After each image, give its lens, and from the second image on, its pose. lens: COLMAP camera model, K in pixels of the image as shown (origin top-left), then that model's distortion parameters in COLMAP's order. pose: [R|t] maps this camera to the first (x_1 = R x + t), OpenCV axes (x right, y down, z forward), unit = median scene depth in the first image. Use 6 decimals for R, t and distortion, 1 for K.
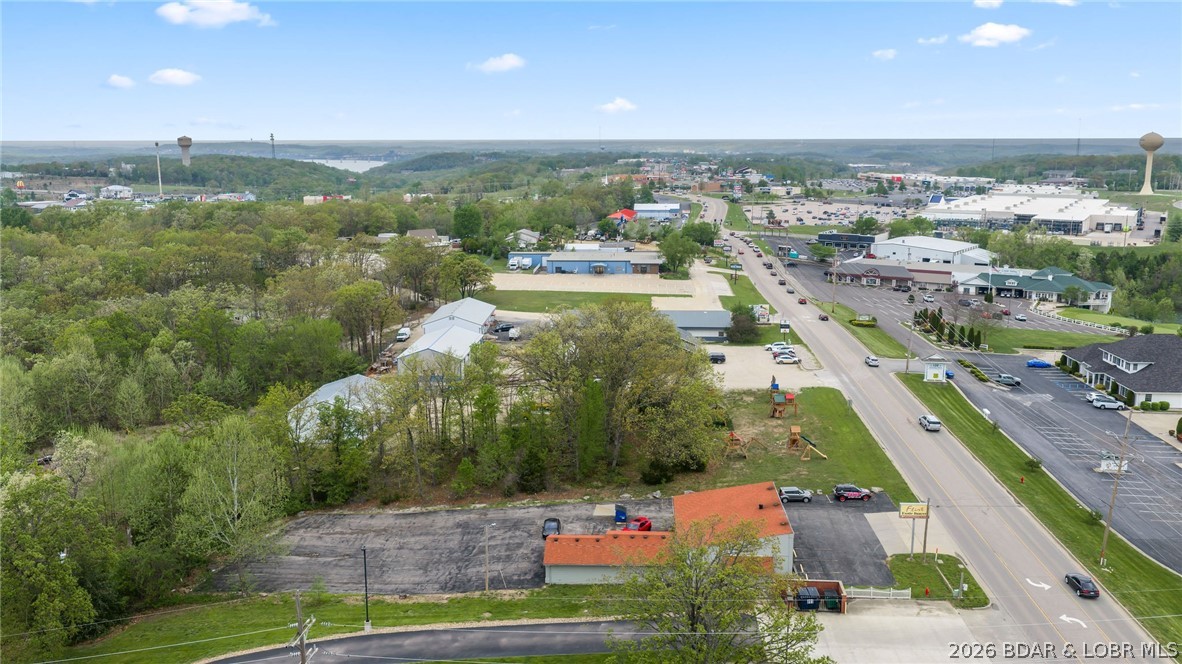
lens RADIAL K [[976.5, 0, 588.5], [0, 976.5, 331.7], [0, 0, 1]] dist [0.020675, -0.039614]
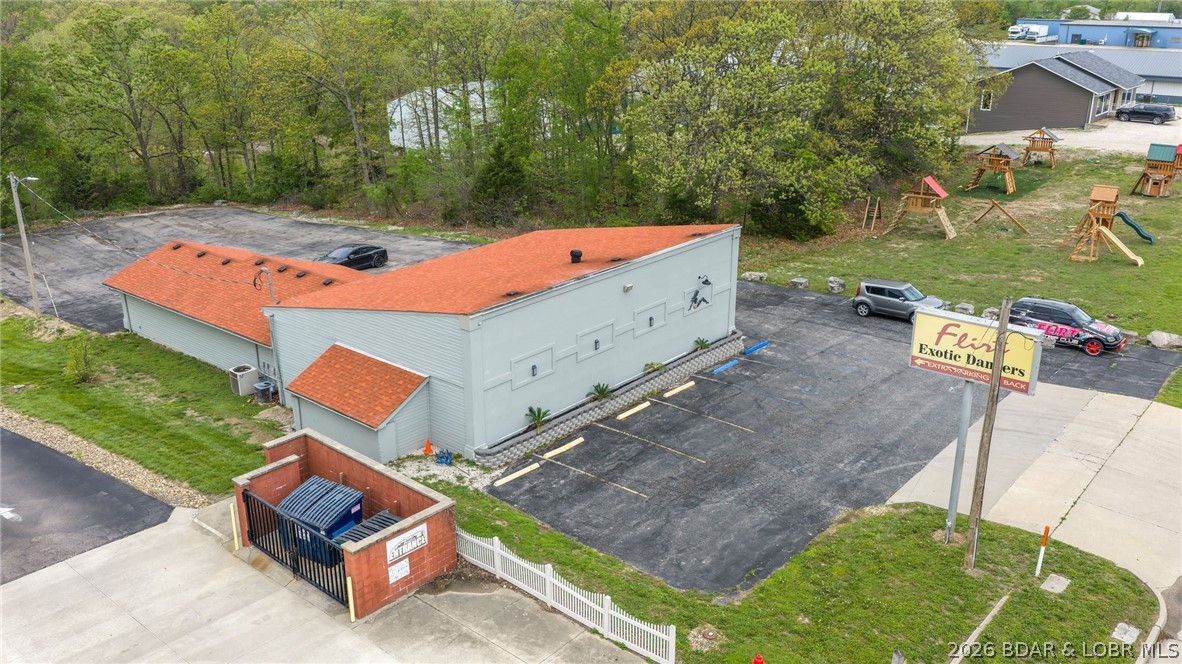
lens RADIAL K [[976.5, 0, 595.1], [0, 976.5, 333.2], [0, 0, 1]] dist [0.020675, -0.039614]
pose [[0.802085, 0.204007, -0.561285, 0.339692], [-0.115816, 0.975138, 0.188925, 0.125485], [0.585872, -0.086528, 0.805771, 0.652916]]
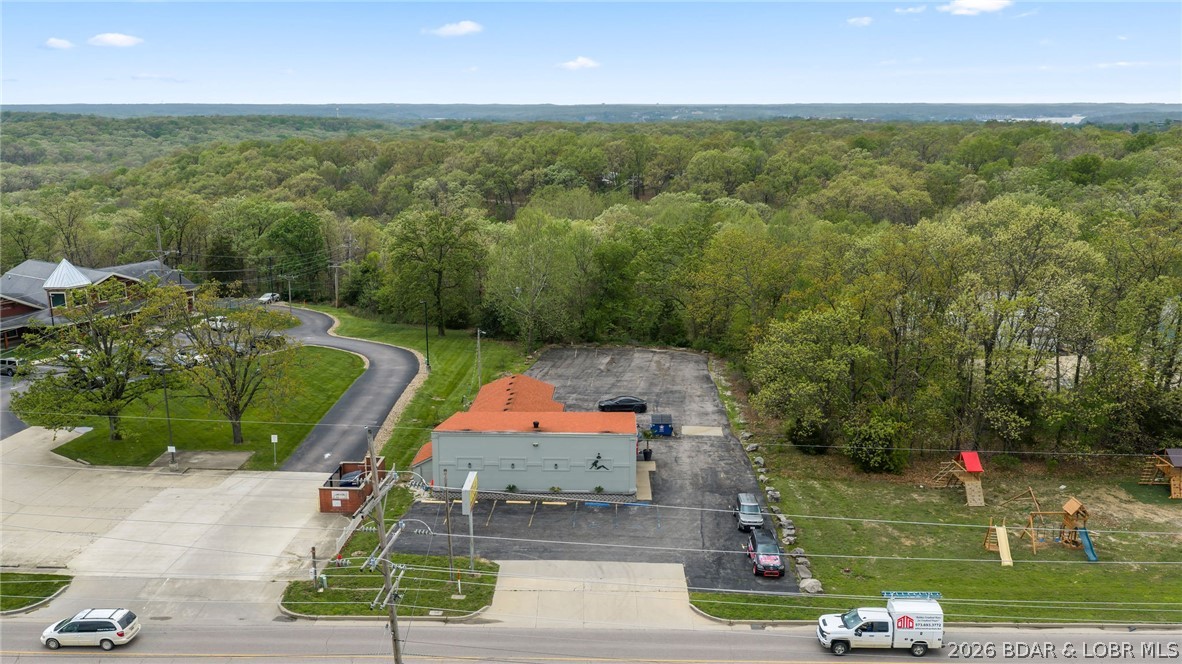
lens RADIAL K [[976.5, 0, 596.2], [0, 976.5, 332.7], [0, 0, 1]] dist [0.020675, -0.039614]
pose [[0.031694, 0.233379, -0.971869, 0.761463], [-0.190070, 0.956021, 0.223375, -0.045469], [0.981259, 0.177643, 0.074658, 0.878525]]
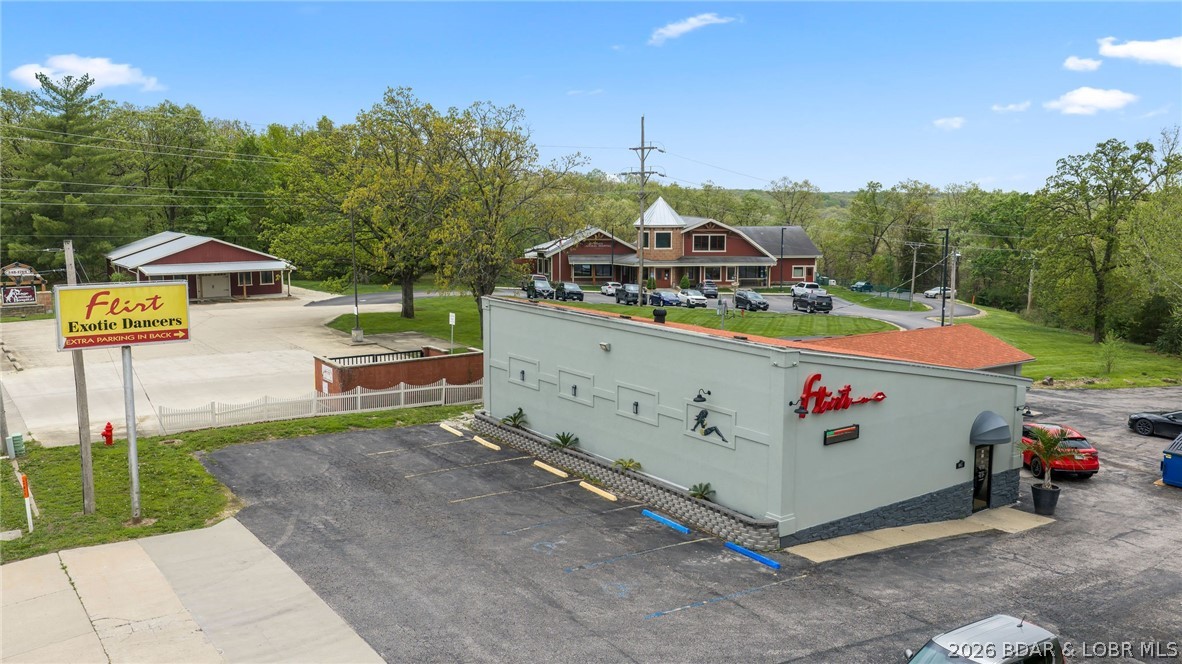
lens RADIAL K [[976.5, 0, 592.9], [0, 976.5, 330.8], [0, 0, 1]] dist [0.020675, -0.039614]
pose [[-0.777014, 0.089077, -0.623149, 0.342026], [-0.118509, 0.951535, 0.283789, 0.089744], [0.618227, 0.294357, -0.728800, 1.085301]]
